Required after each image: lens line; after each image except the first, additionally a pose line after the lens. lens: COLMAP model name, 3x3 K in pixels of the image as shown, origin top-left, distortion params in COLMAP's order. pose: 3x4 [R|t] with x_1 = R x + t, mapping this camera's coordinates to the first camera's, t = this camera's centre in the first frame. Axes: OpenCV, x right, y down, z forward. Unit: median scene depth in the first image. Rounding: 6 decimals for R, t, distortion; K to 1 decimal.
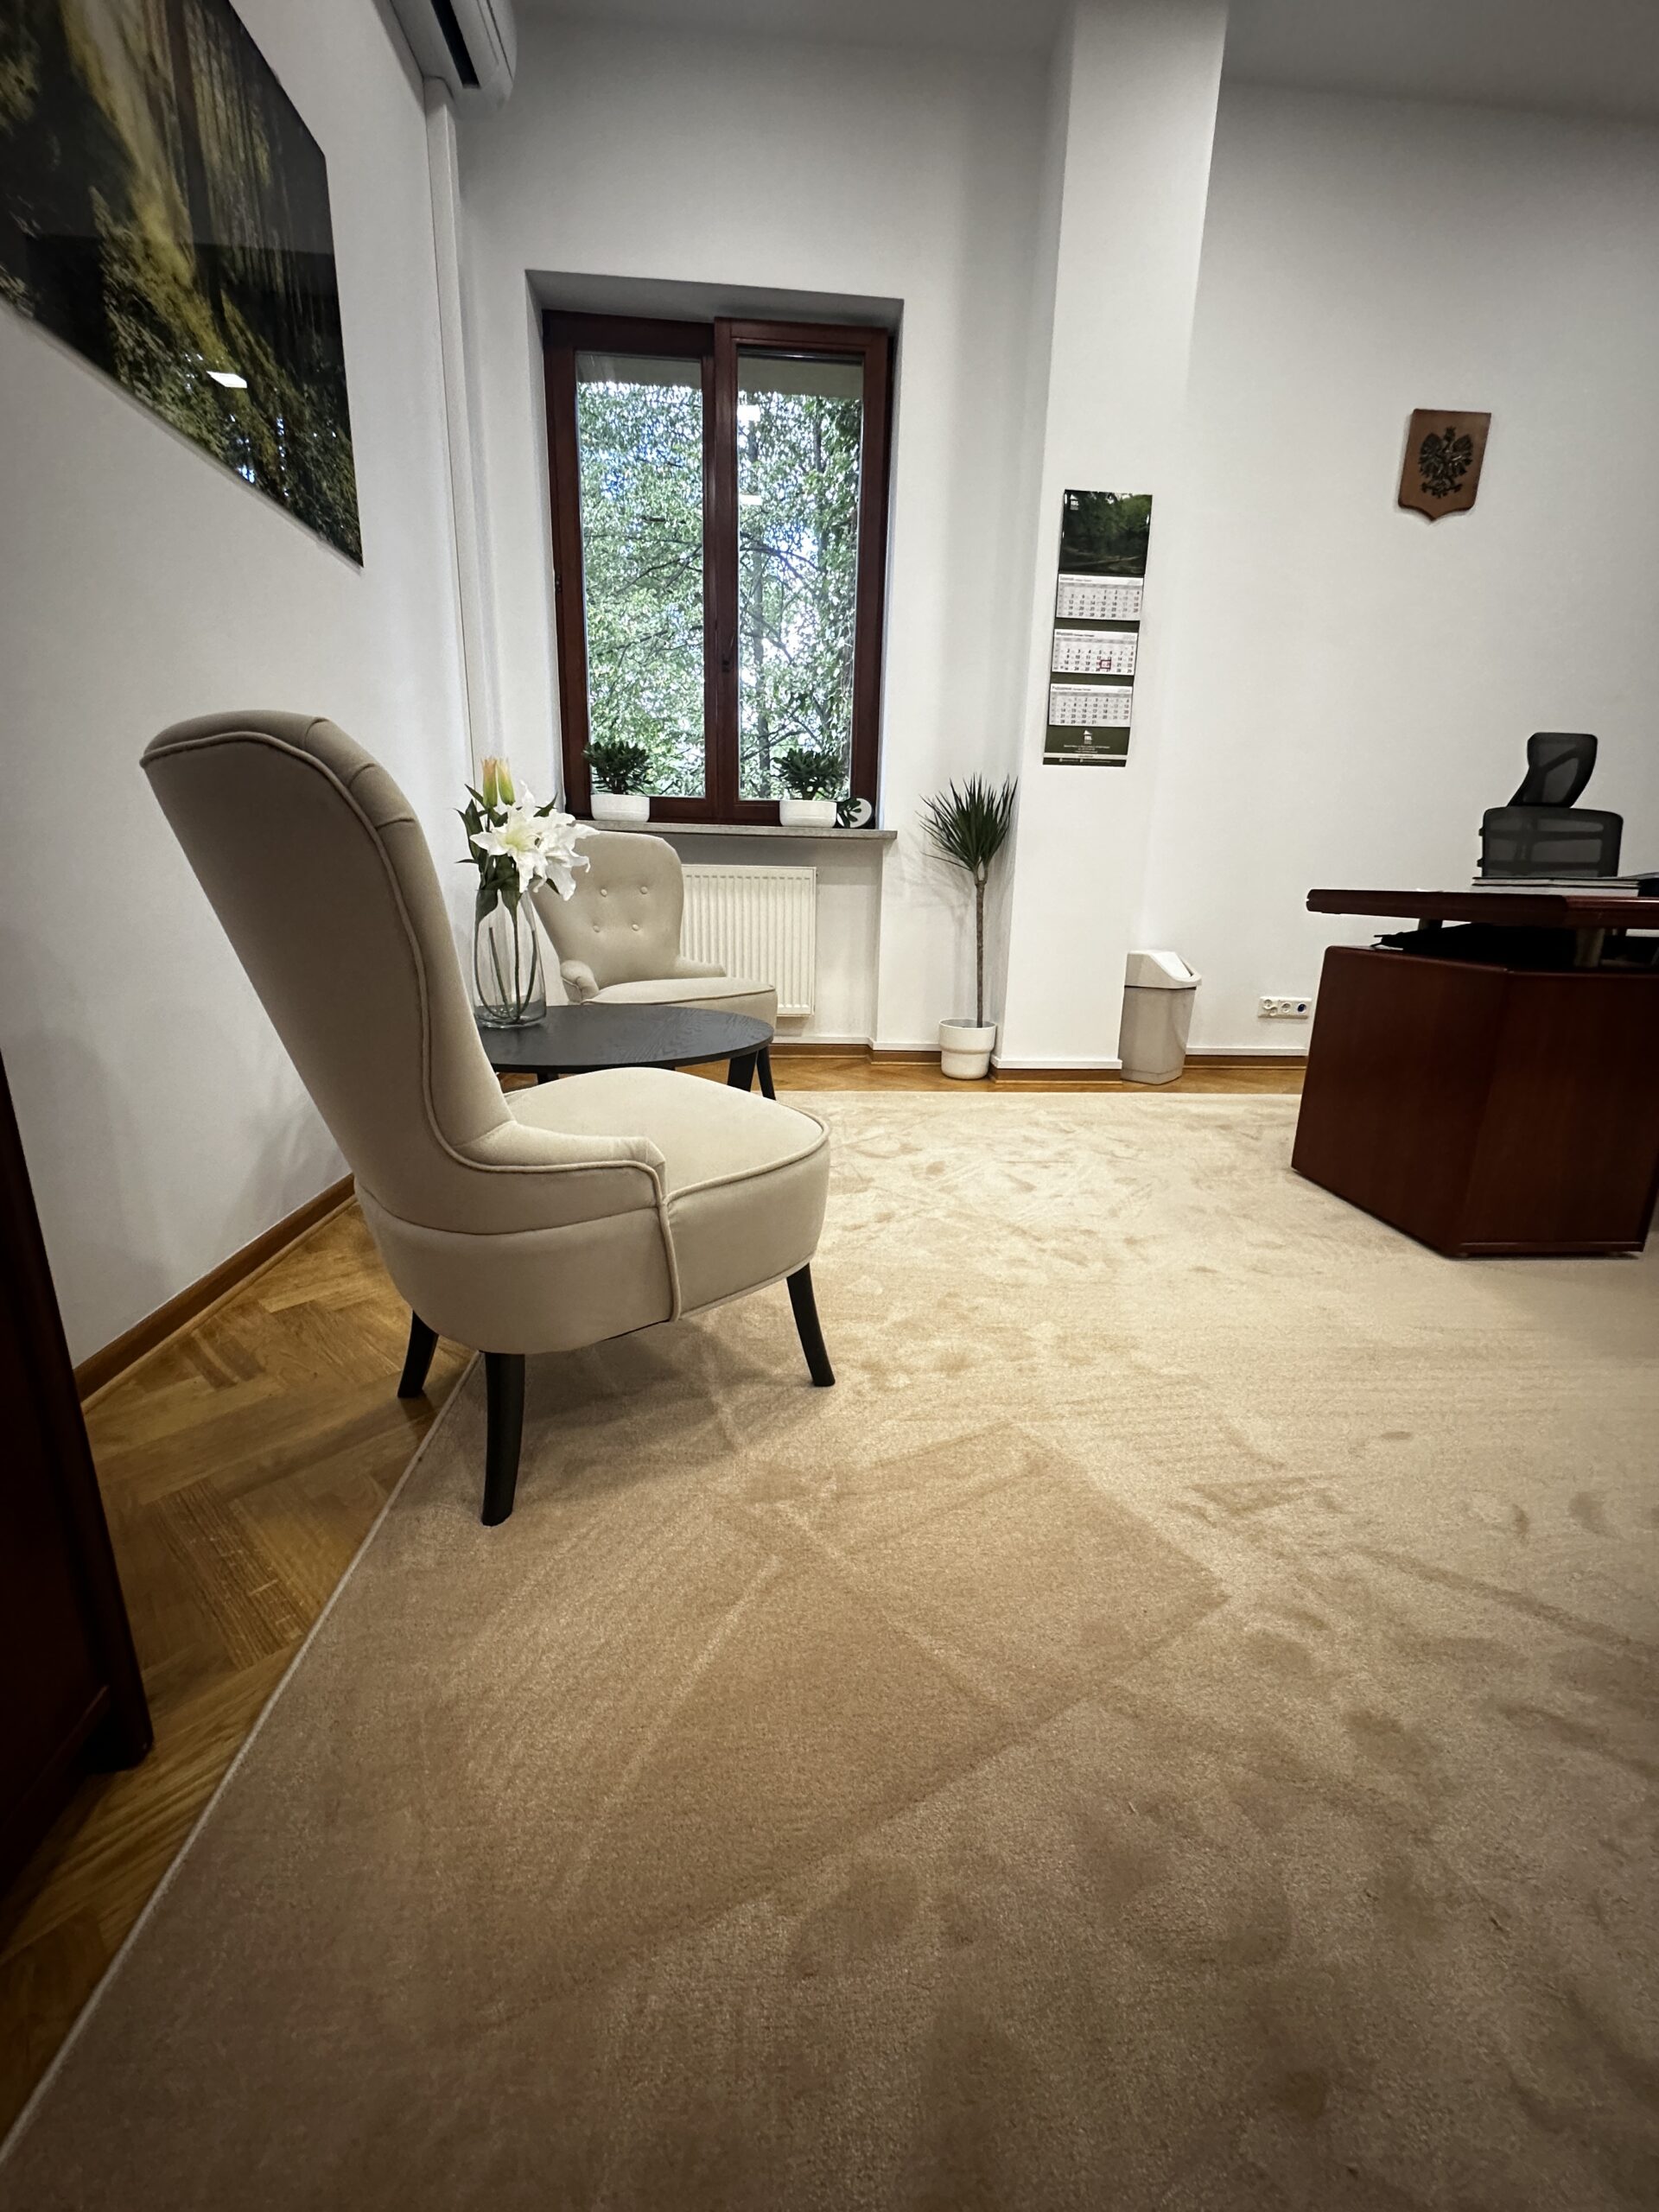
lens RADIAL K [[880.0, 0, 827.8], [0, 880.0, 1102.1], [0, 0, 1]] dist [-0.000736, -0.000266]
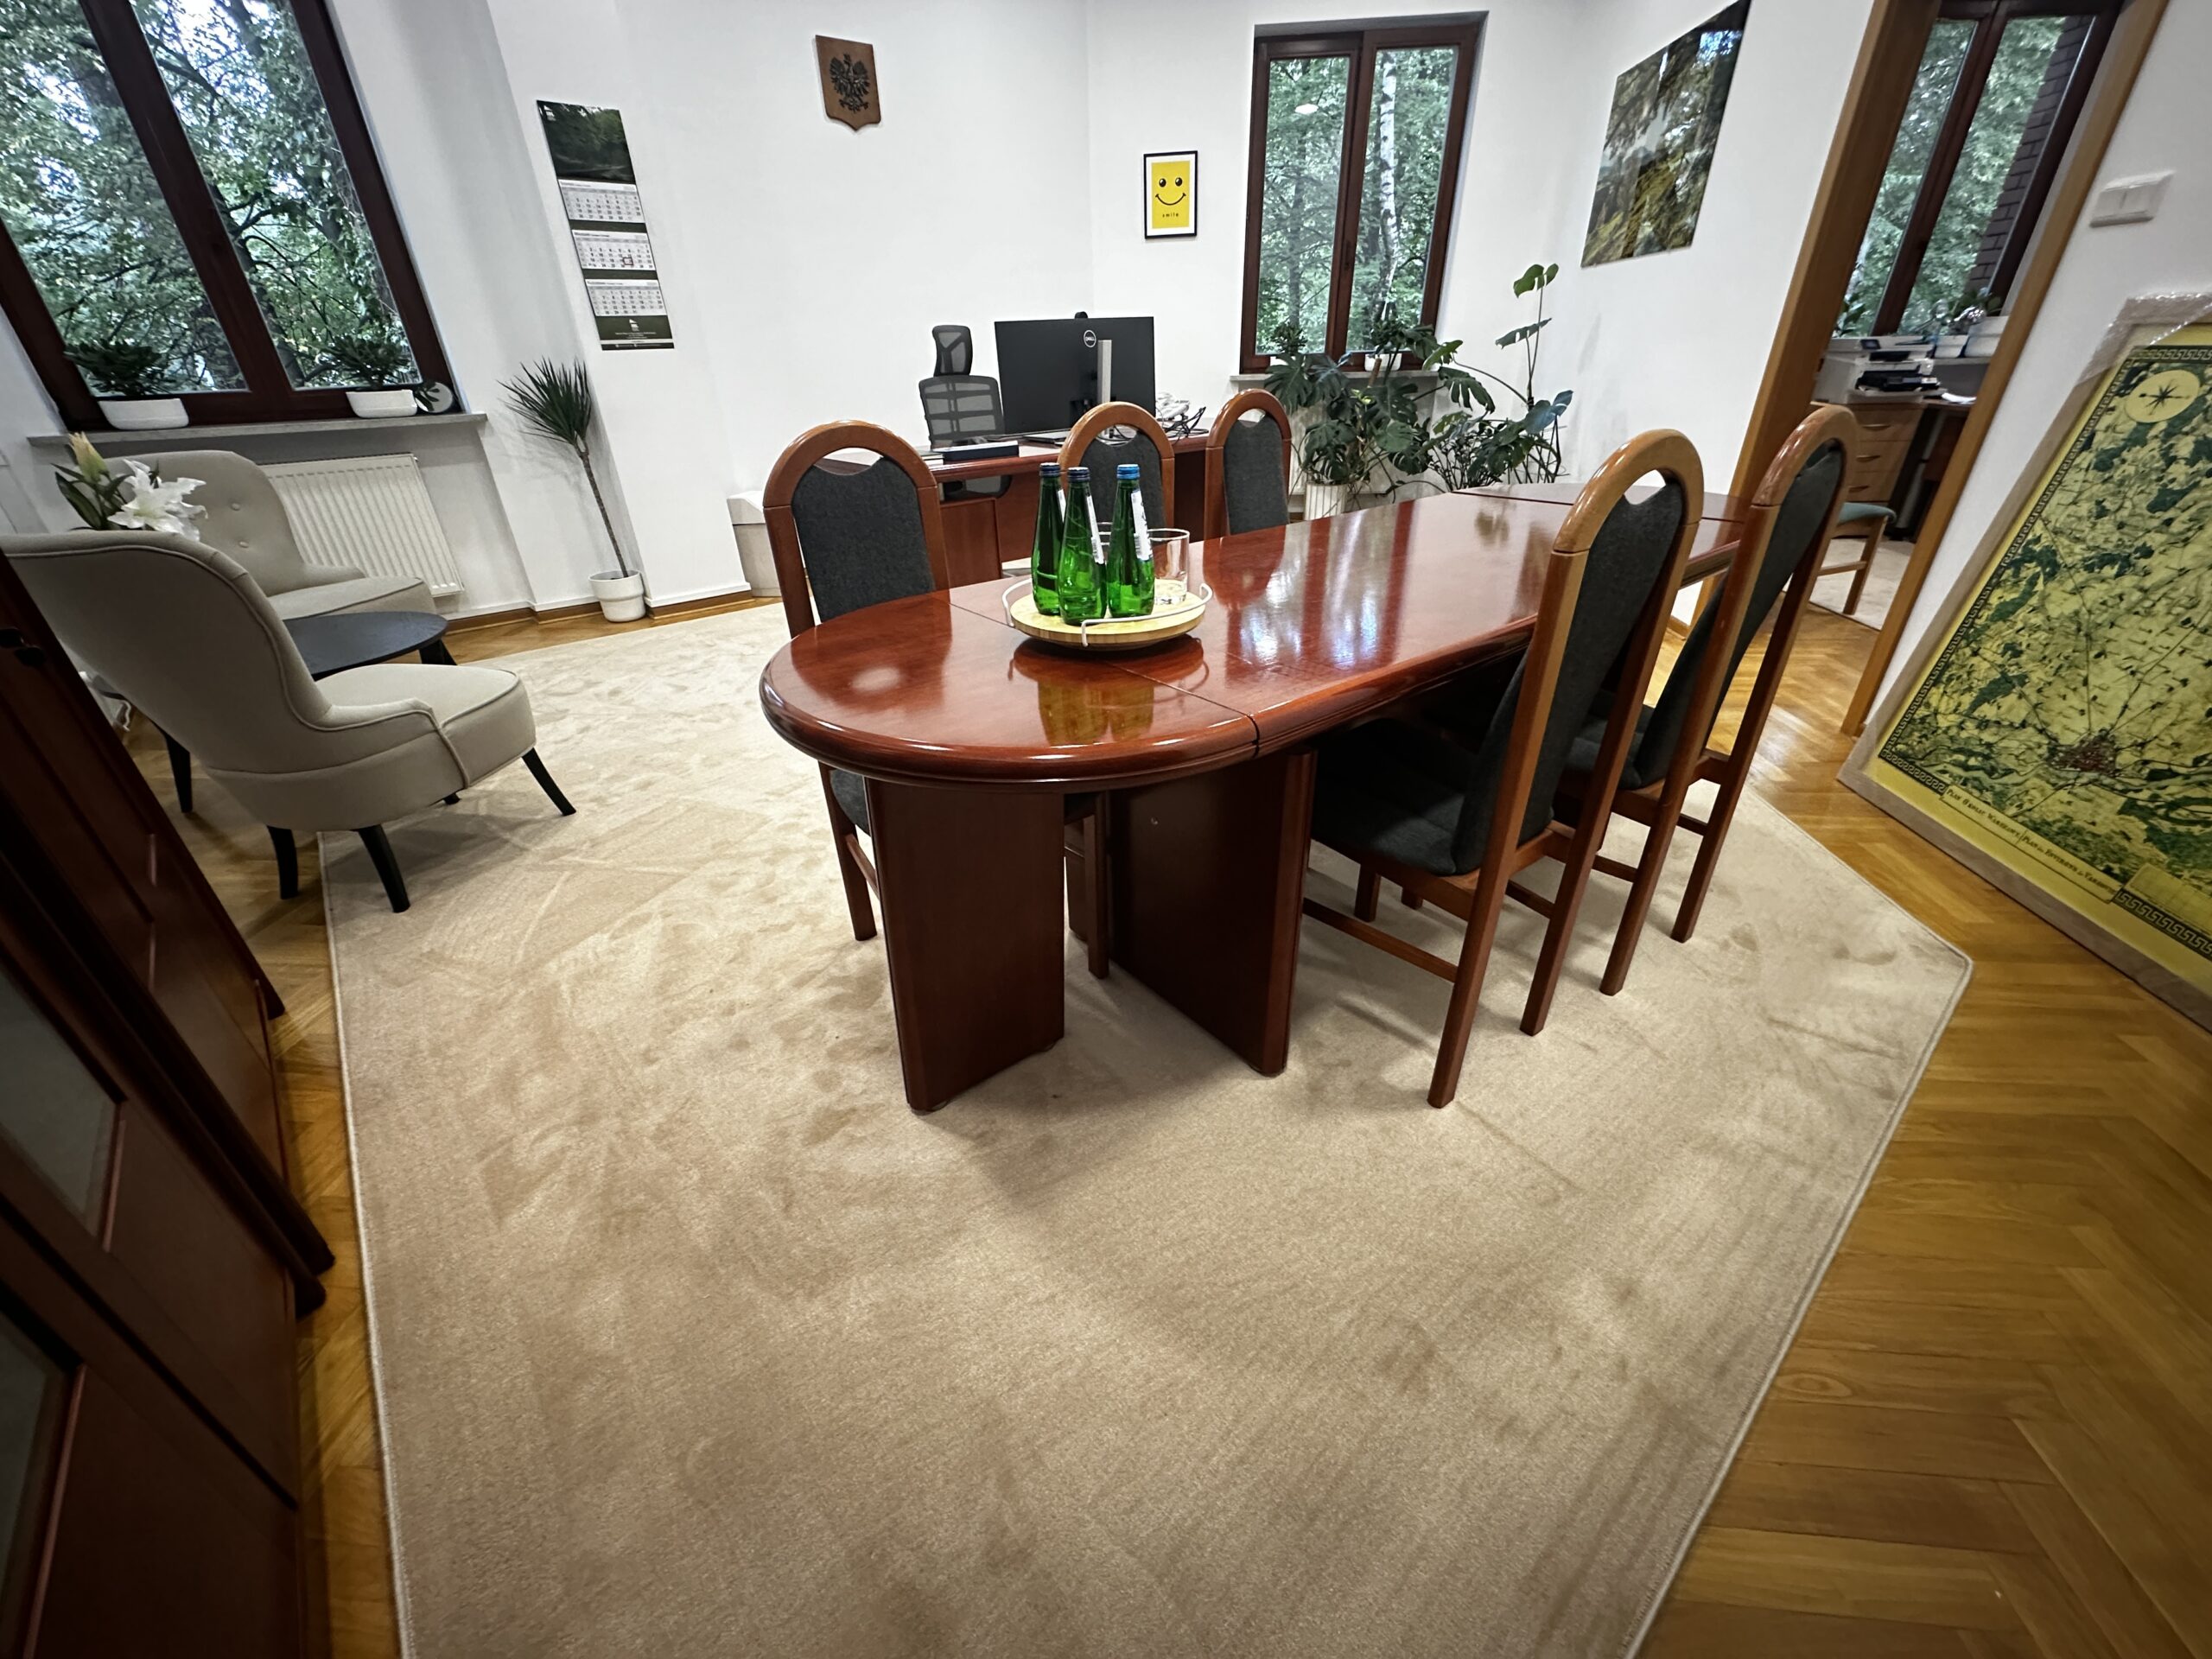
lens RADIAL K [[880.0, 0, 1109.0], [0, 880.0, 828.7], [0, 0, 1]] dist [-0.000736, -0.000266]
pose [[0.807224, -0.322017, 0.494666, -0.006472], [0.190039, 0.935234, 0.298702, 0.006655], [-0.558816, -0.147114, 0.816139, -0.501234]]
